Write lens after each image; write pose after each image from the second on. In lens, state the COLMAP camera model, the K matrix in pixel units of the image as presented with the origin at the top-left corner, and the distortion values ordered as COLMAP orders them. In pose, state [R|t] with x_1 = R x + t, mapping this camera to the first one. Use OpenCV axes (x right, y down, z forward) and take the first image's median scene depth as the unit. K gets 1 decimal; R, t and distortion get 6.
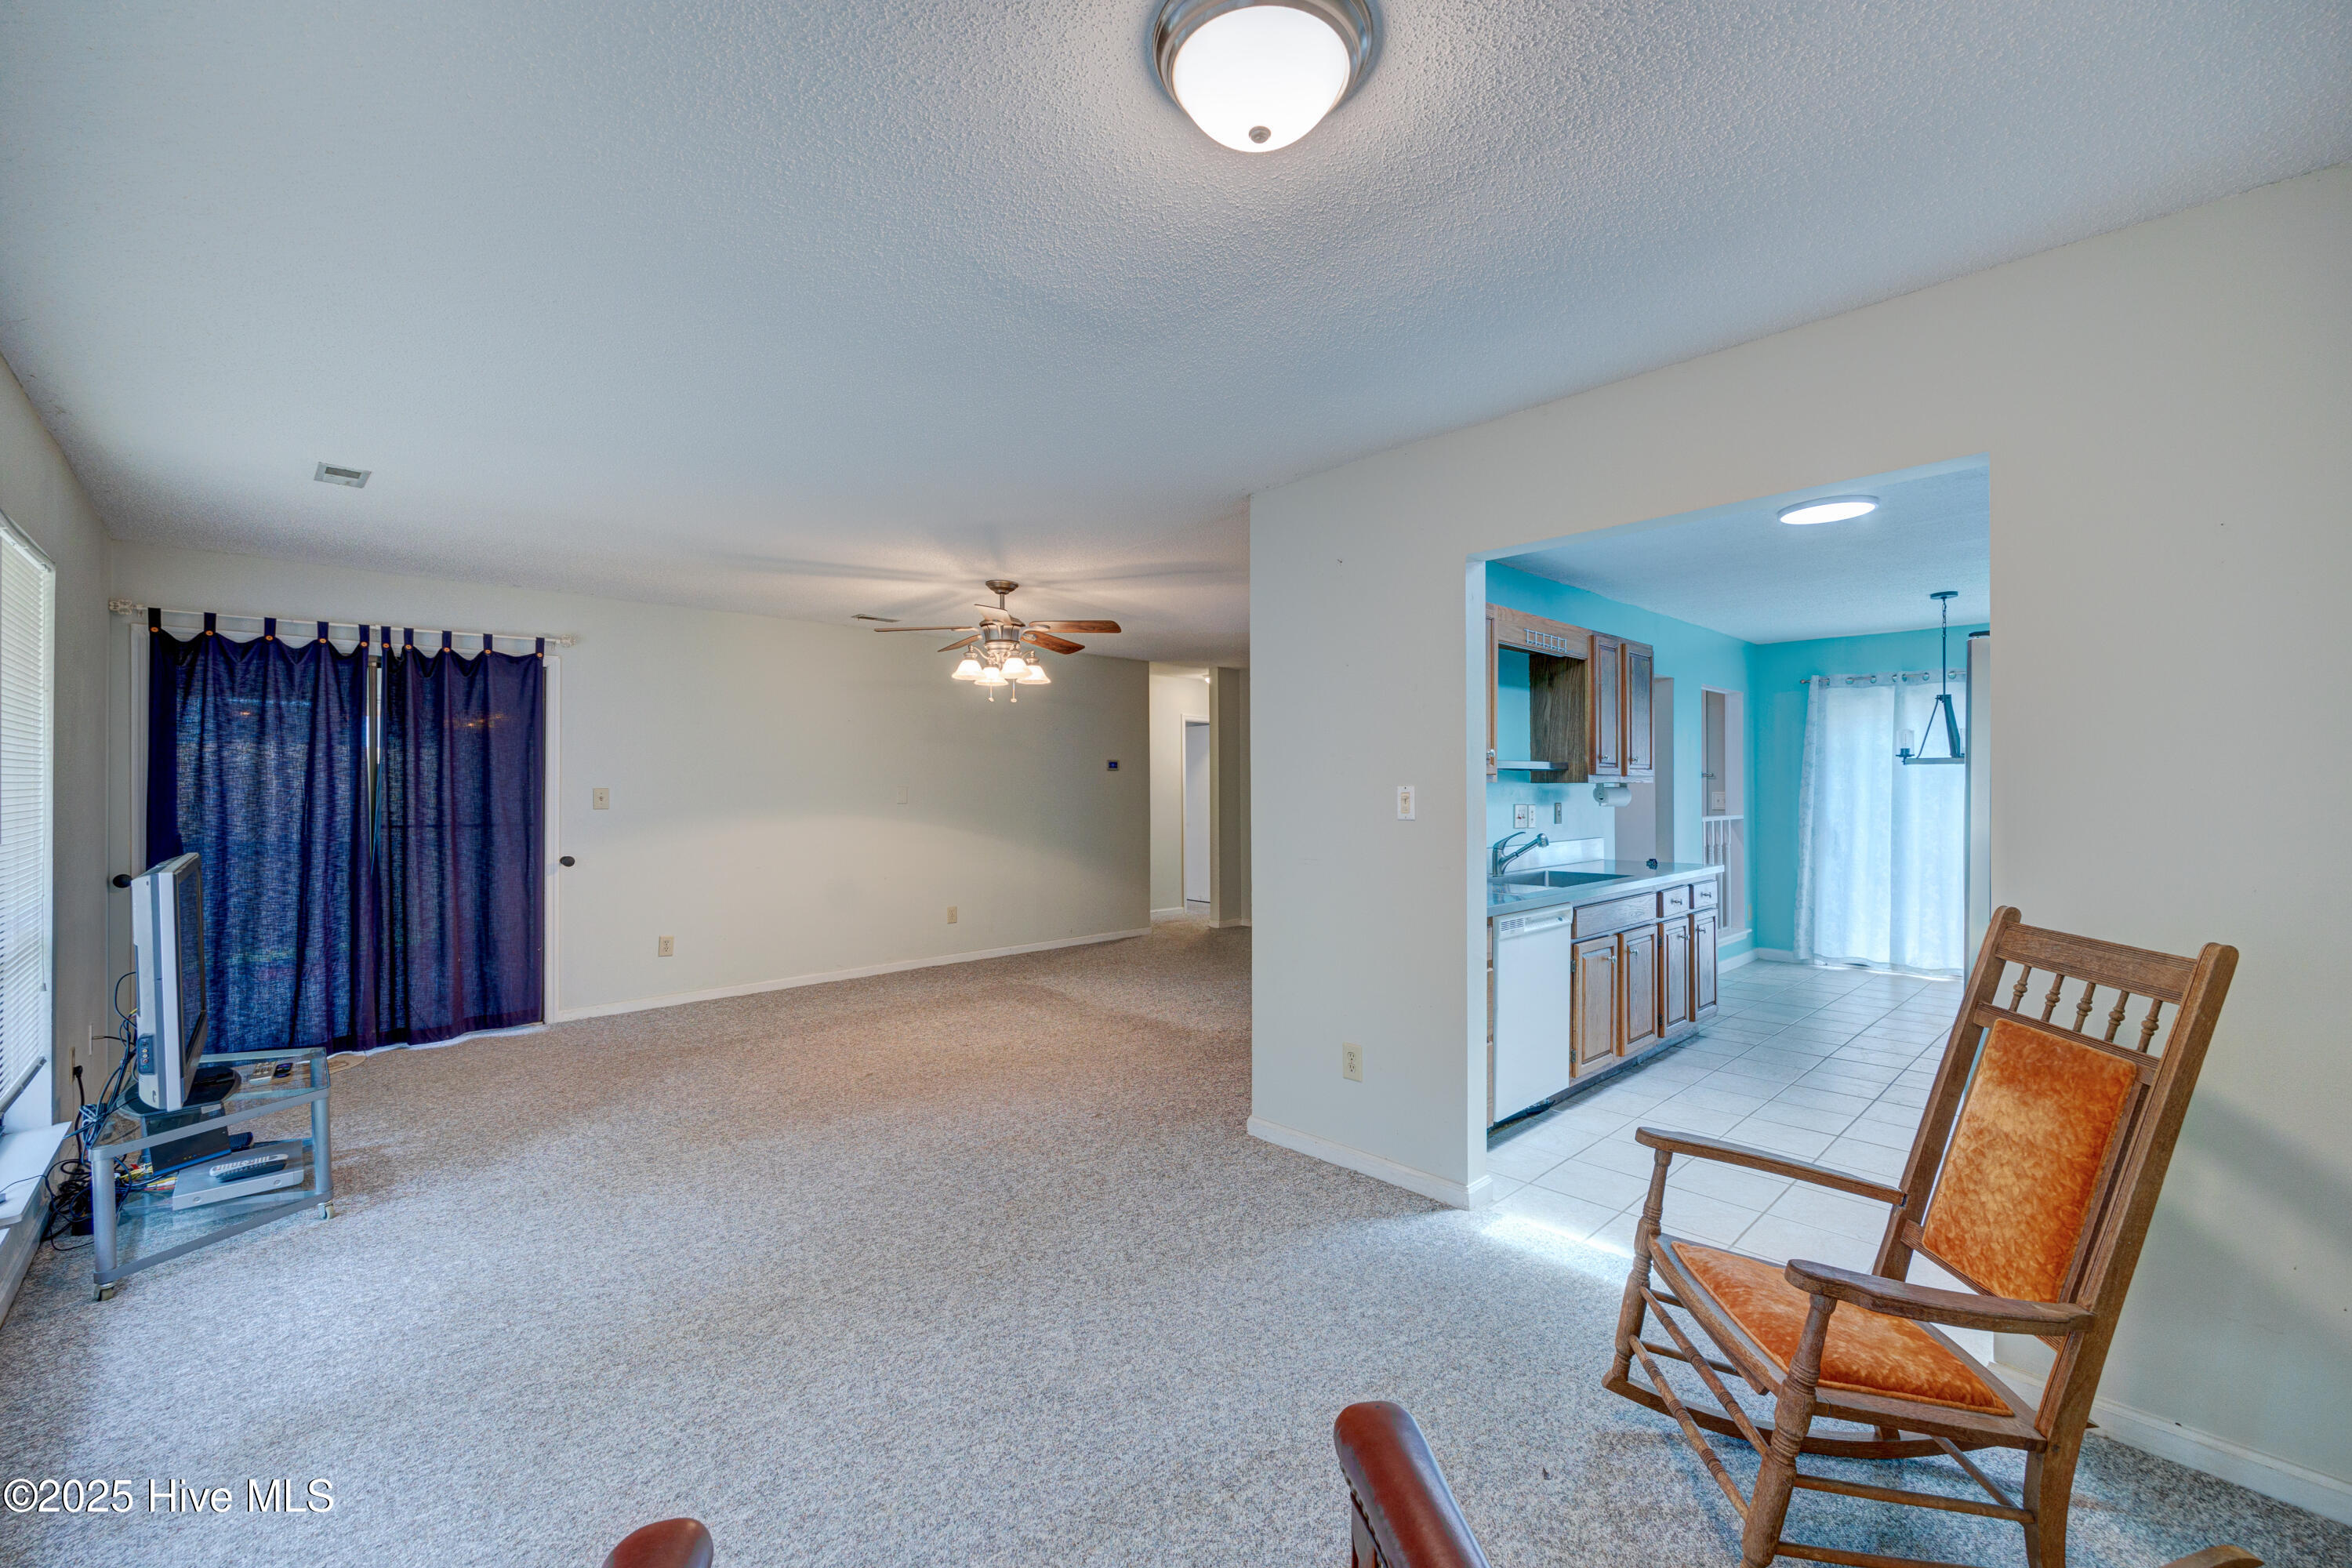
lens RADIAL K [[918.7, 0, 1162.5], [0, 918.7, 790.5], [0, 0, 1]] dist [-0.002764, -0.000021]
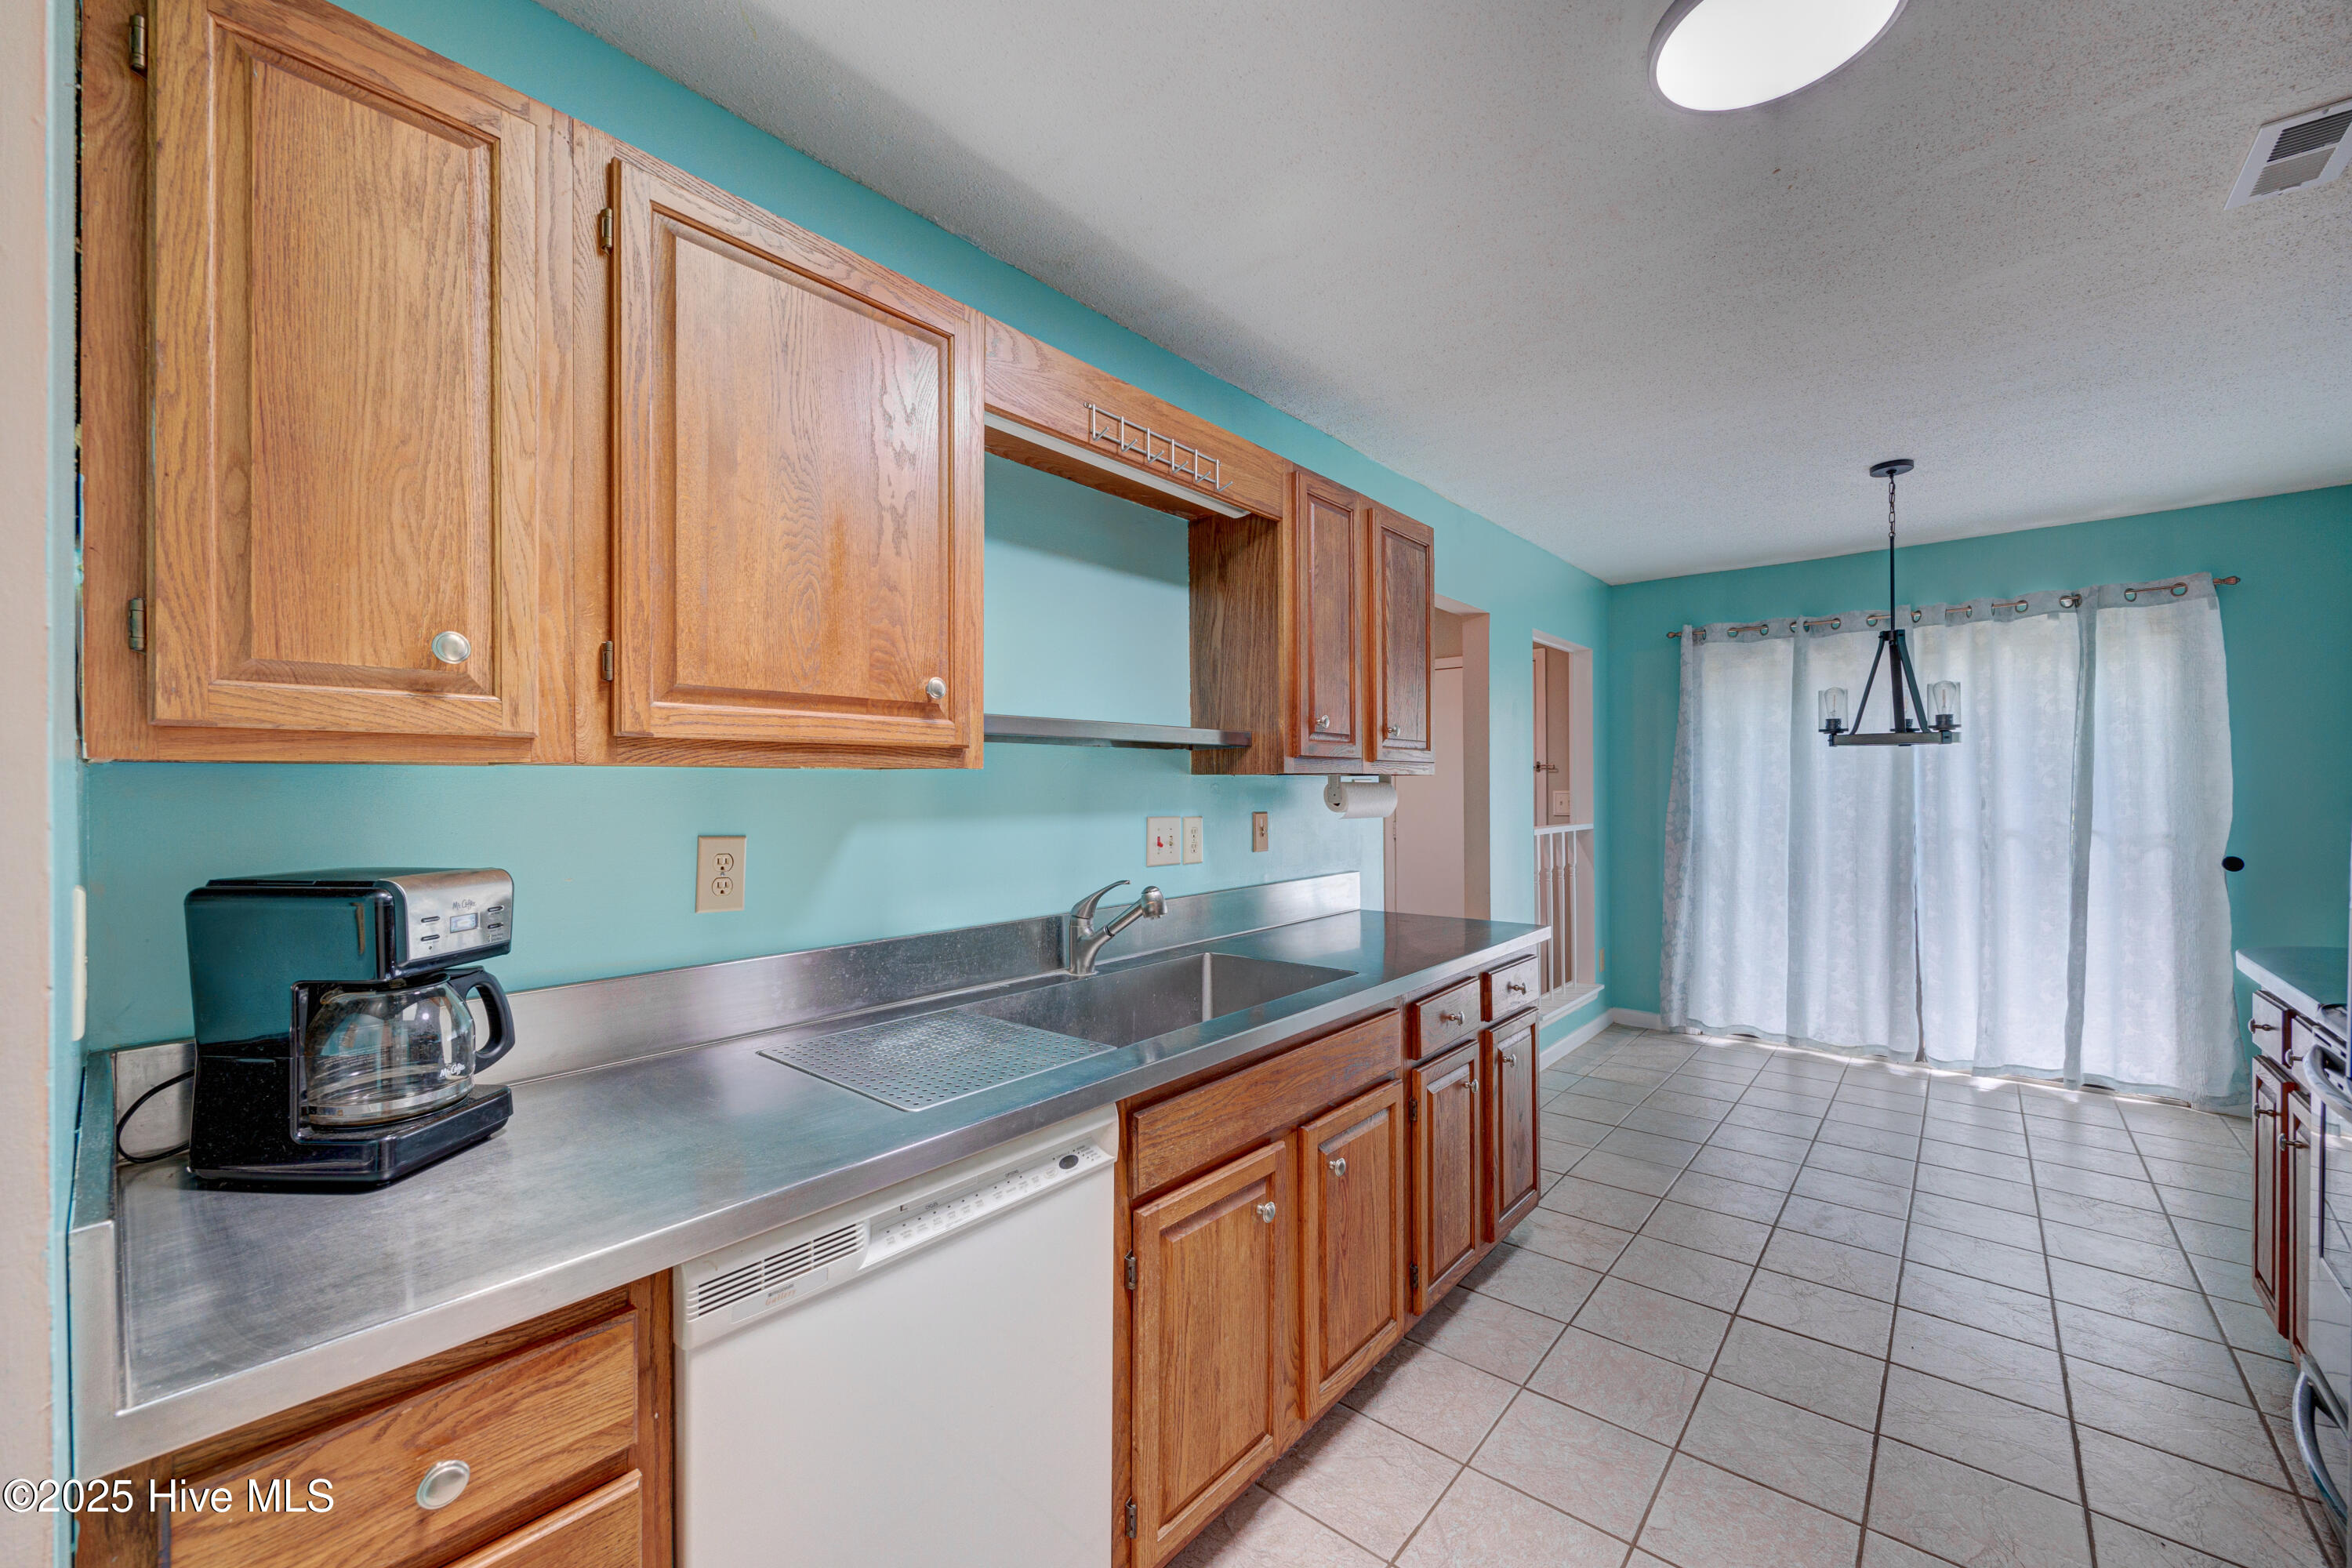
lens RADIAL K [[918.7, 0, 1197.5], [0, 918.7, 782.8], [0, 0, 1]] dist [-0.002764, -0.000021]
pose [[0.989475, 0.001174, 0.144699, 0.296754], [-0.000285, 0.999981, -0.006160, 0.000061], [-0.144704, 0.006054, 0.989456, 0.447635]]
